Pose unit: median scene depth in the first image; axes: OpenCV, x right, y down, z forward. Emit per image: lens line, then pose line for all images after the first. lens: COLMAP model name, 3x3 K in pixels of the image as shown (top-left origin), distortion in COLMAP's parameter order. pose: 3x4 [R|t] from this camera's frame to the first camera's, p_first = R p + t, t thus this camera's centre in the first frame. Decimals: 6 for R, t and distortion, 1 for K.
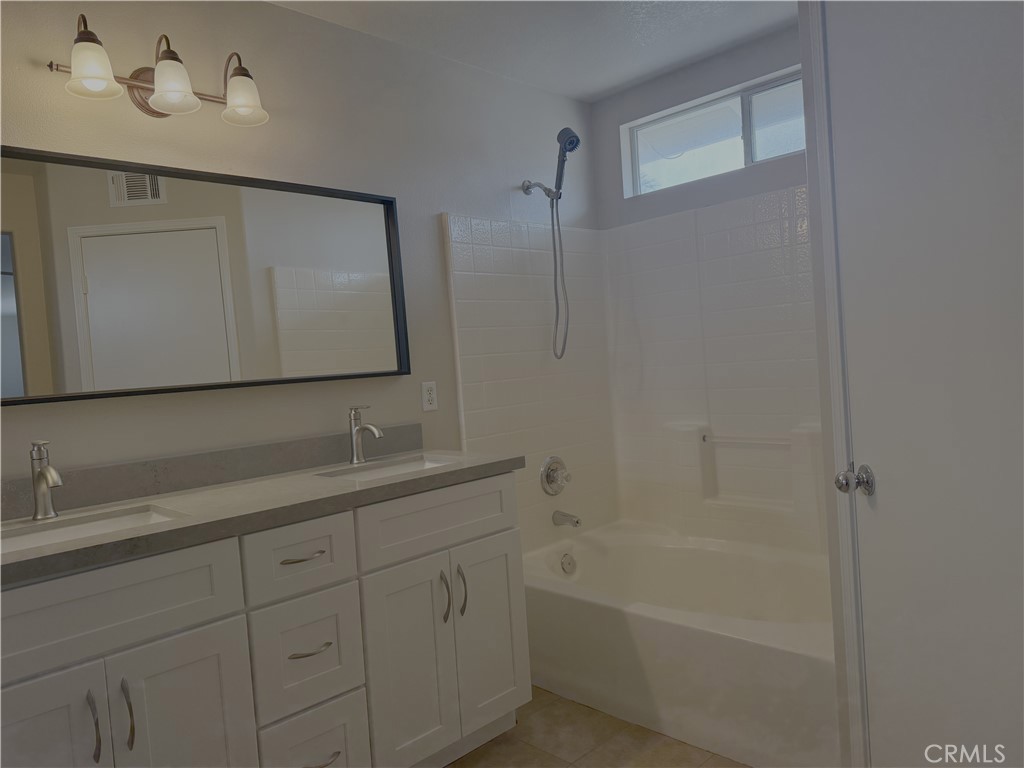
lens RADIAL K [[737.4, 0, 513.1], [0, 737.4, 381.9], [0, 0, 1]] dist [0.001205, -0.004008]
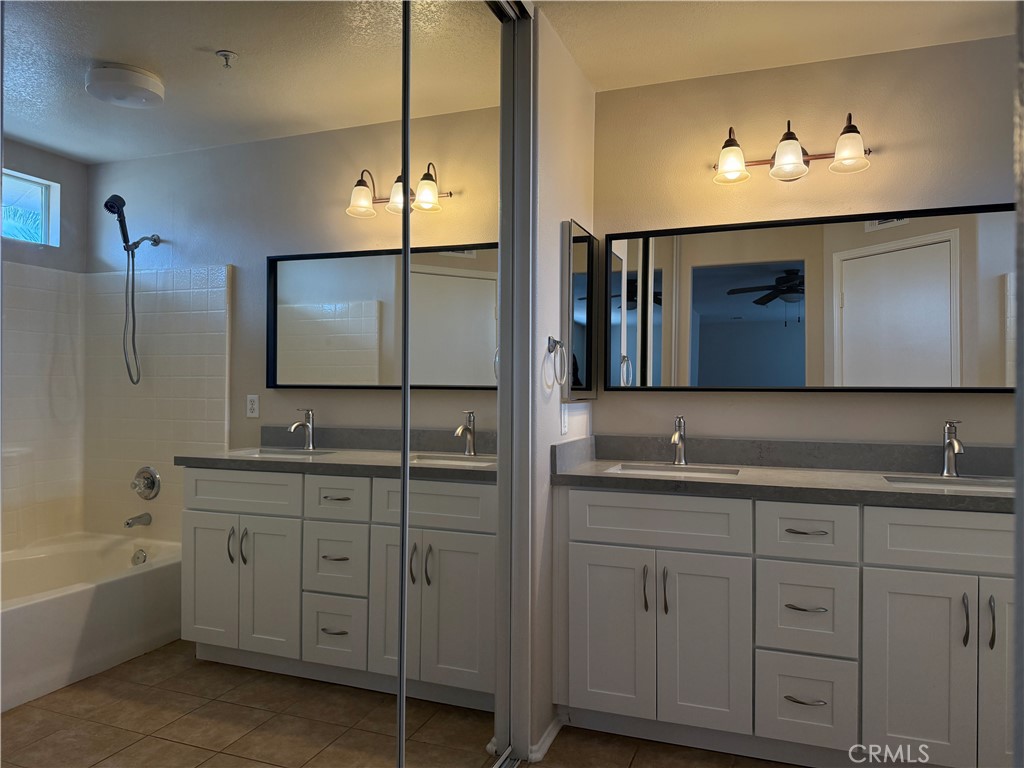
lens RADIAL K [[737.4, 0, 516.0], [0, 737.4, 383.9], [0, 0, 1]] dist [0.001205, -0.004008]
pose [[0.407956, 0.073758, -0.910017, 0.568146], [-0.062902, 0.996634, 0.052580, -0.041179], [0.910832, 0.035791, 0.411222, 0.030927]]
